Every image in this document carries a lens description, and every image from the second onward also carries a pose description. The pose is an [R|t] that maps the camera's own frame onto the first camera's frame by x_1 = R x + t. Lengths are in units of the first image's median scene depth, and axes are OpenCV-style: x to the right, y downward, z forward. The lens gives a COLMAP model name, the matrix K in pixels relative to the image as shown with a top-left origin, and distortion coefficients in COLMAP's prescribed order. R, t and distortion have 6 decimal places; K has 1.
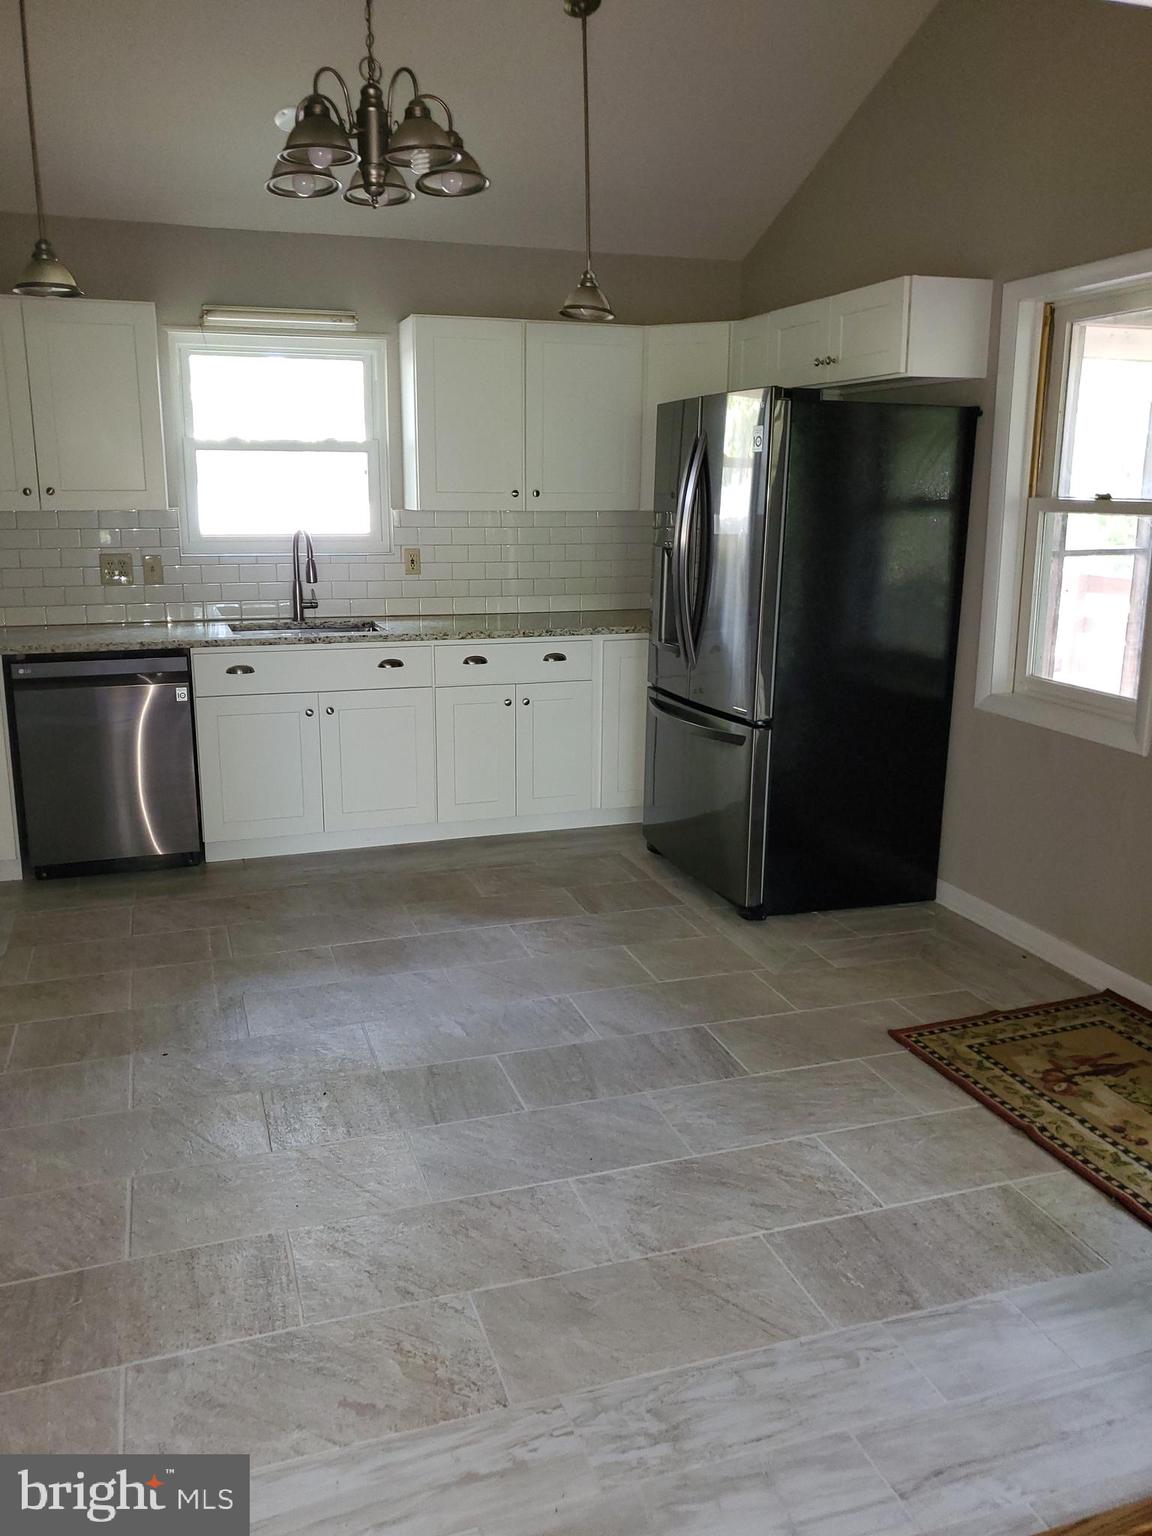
lens RADIAL K [[1183.9, 0, 561.5], [0, 1183.9, 754.1], [0, 0, 1]] dist [0.097100, -0.160335]
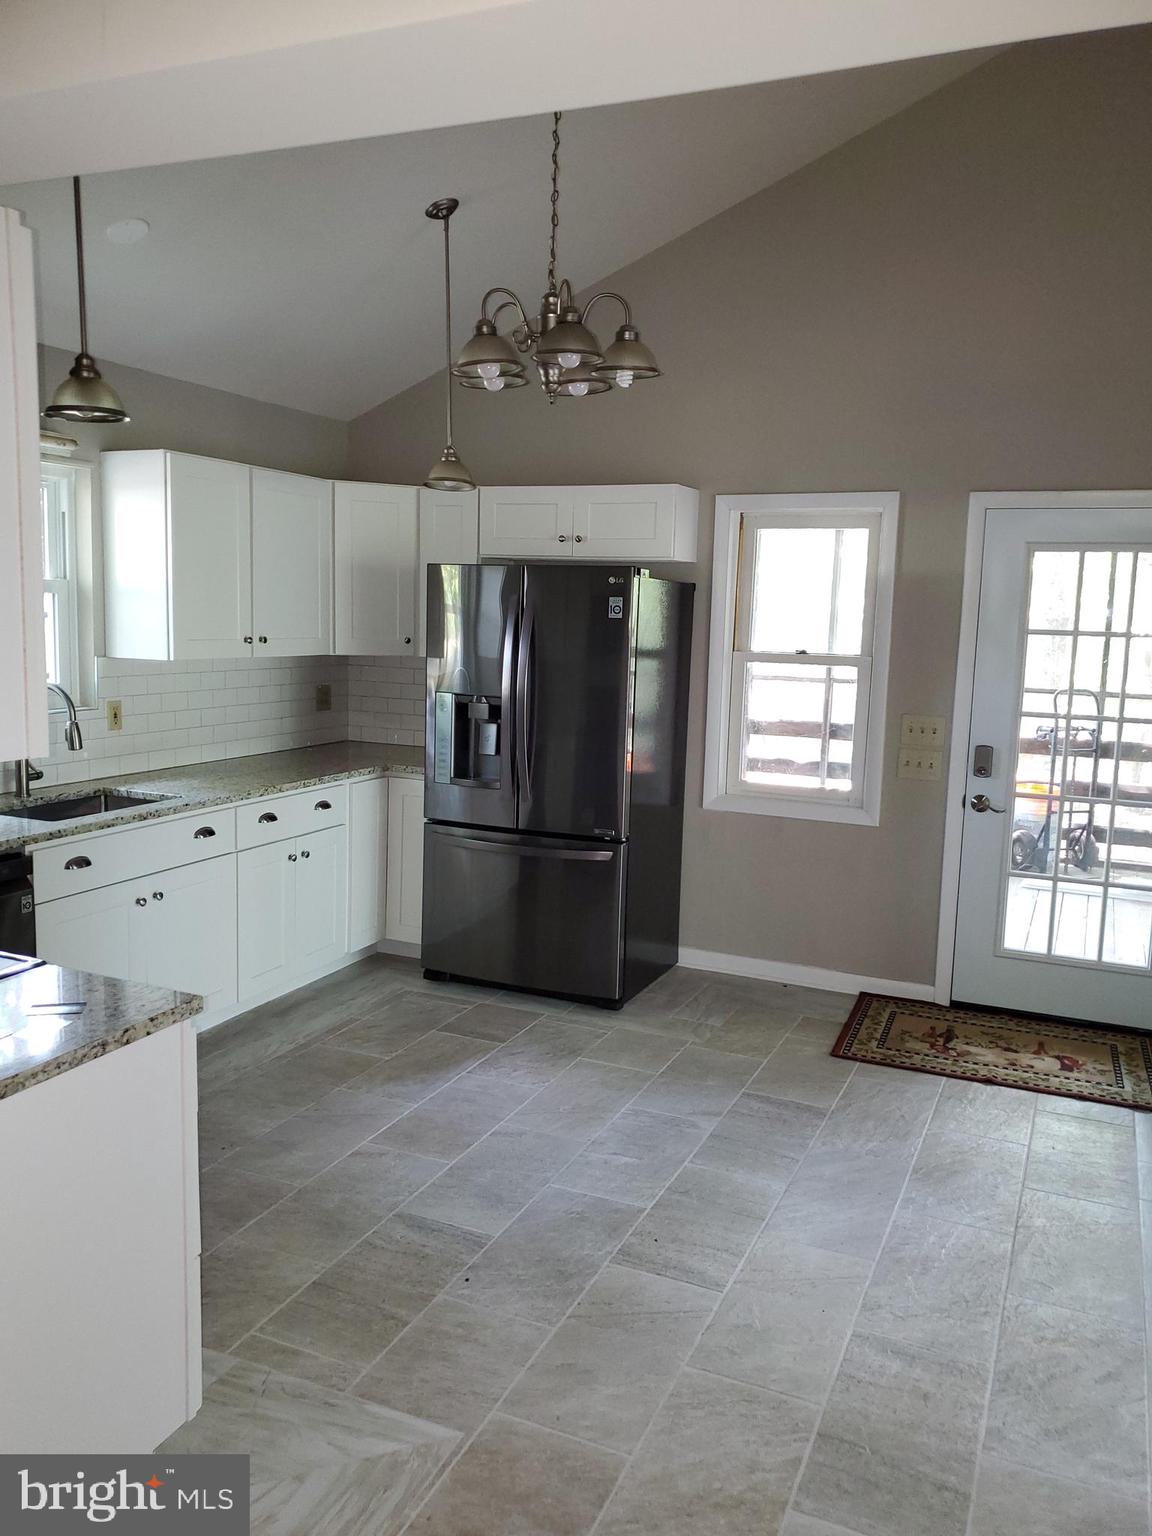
lens RADIAL K [[1184.6, 0, 576.0], [0, 1184.6, 768.0], [0, 0, 1]] dist [0.019437, -0.008720]
pose [[0.680759, -0.084141, 0.727659, -0.731863], [0.138495, 0.990249, -0.015063, -0.088179], [-0.719296, 0.111032, 0.685774, 0.227522]]
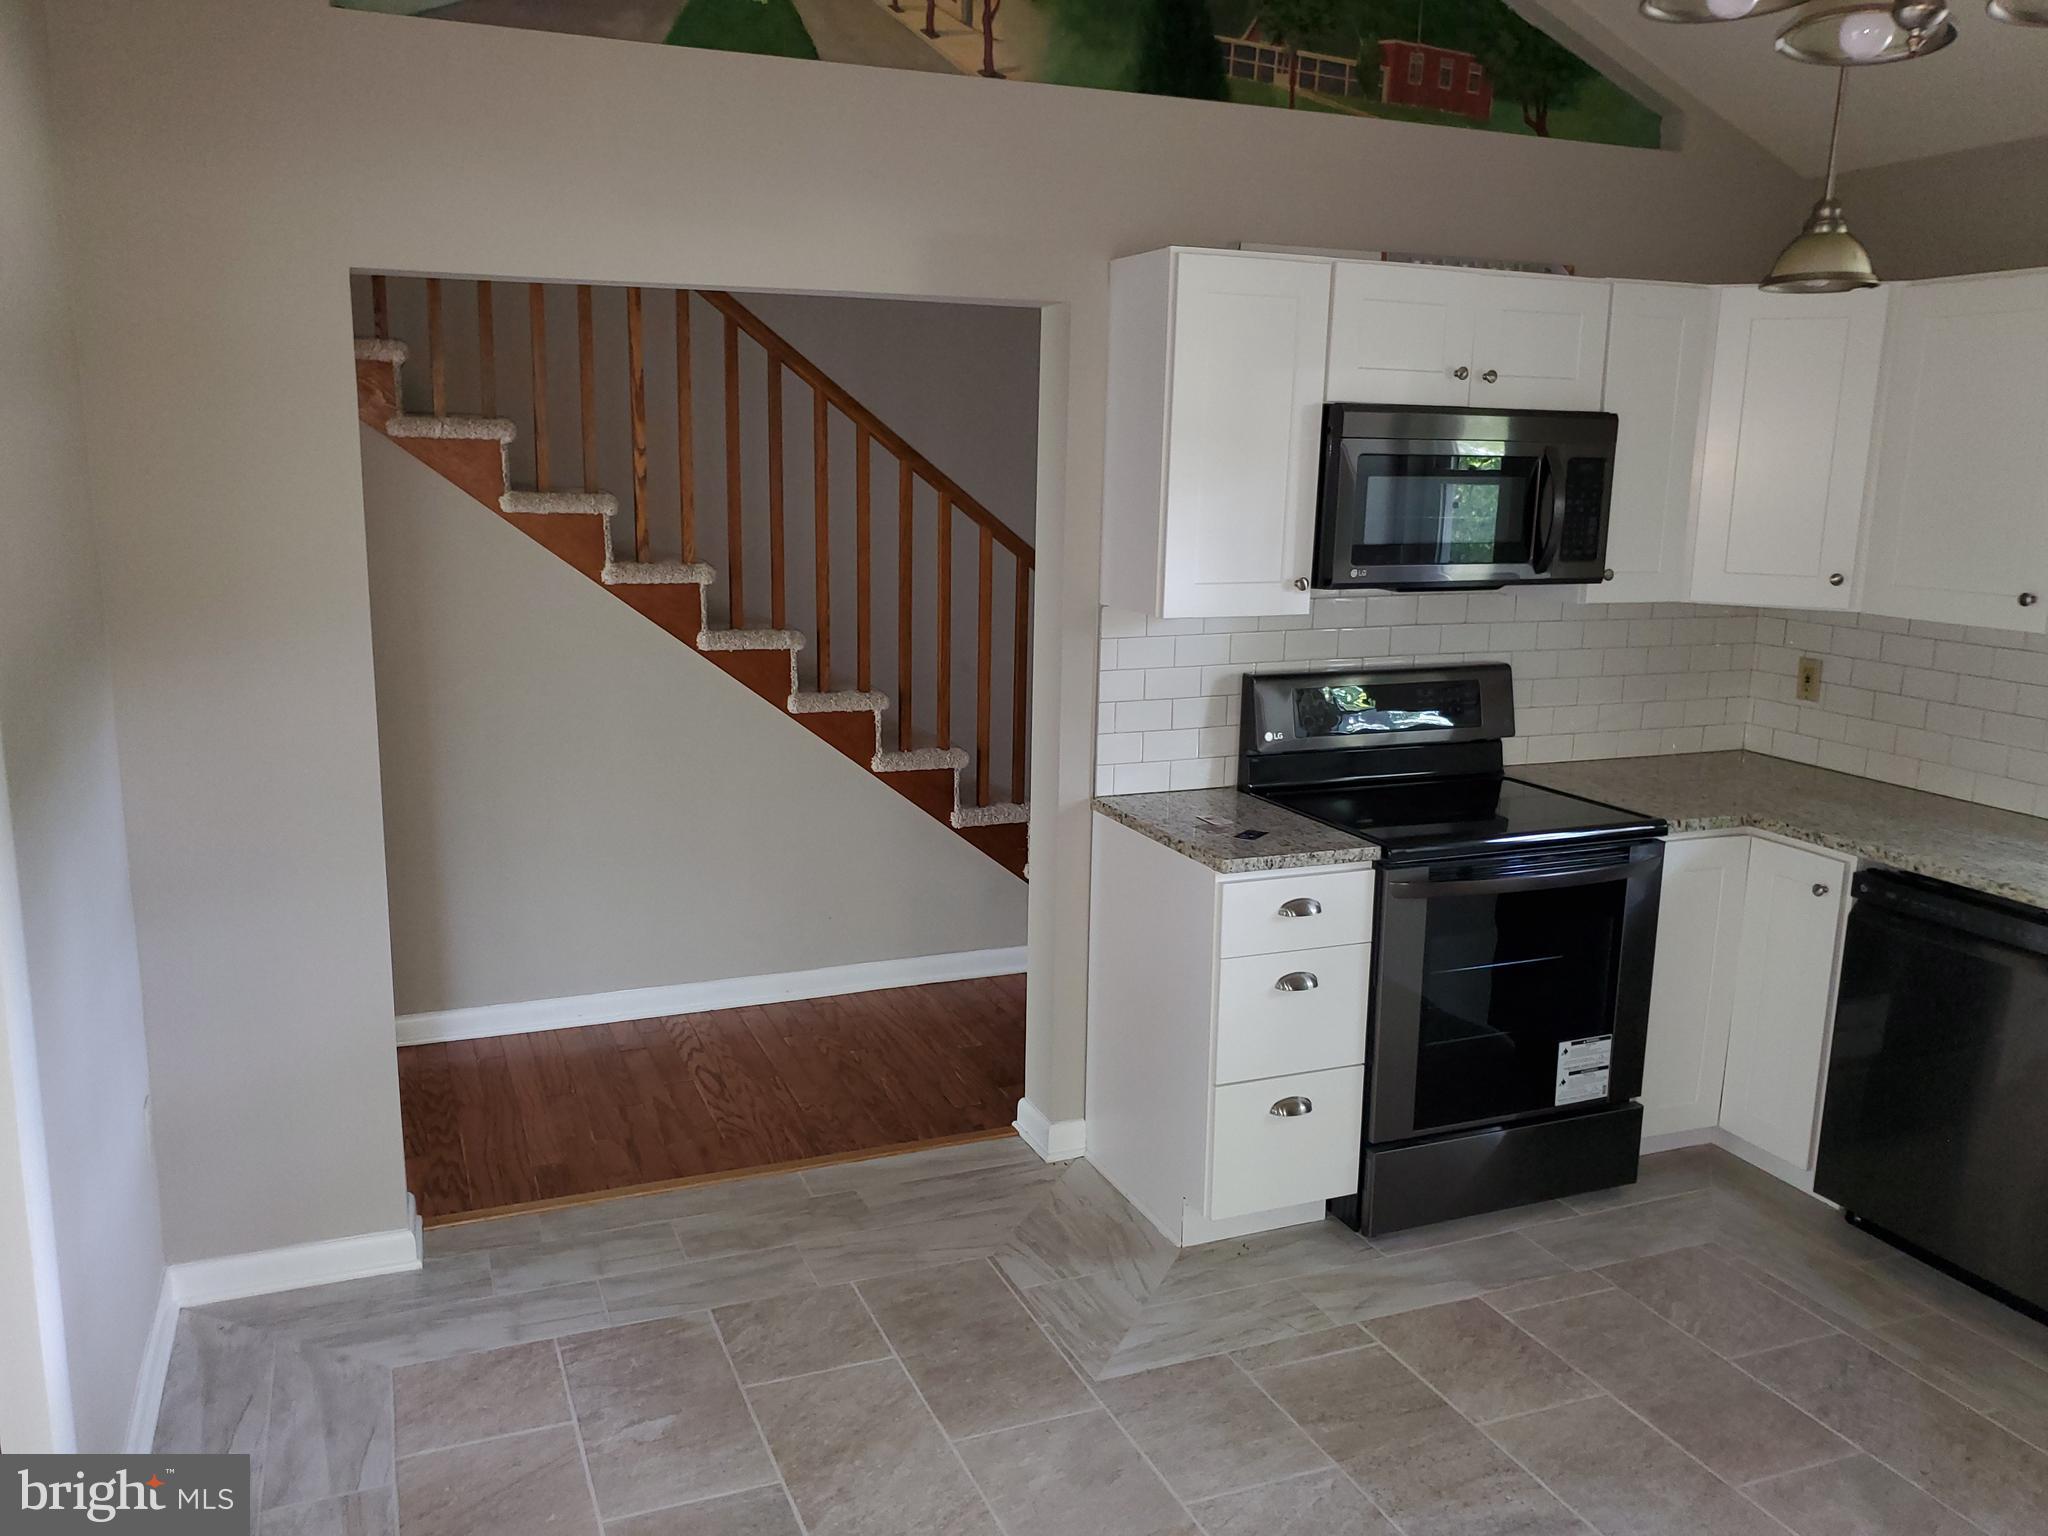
lens RADIAL K [[1579.5, 0, 1024.0], [0, 1579.5, 768.0], [0, 0, 1]] dist [0.019437, -0.008720]
pose [[0.067167, 0.192268, -0.979041, 0.331021], [-0.235706, 0.956540, 0.171678, -0.181996], [0.969500, 0.219235, 0.109566, 0.532568]]
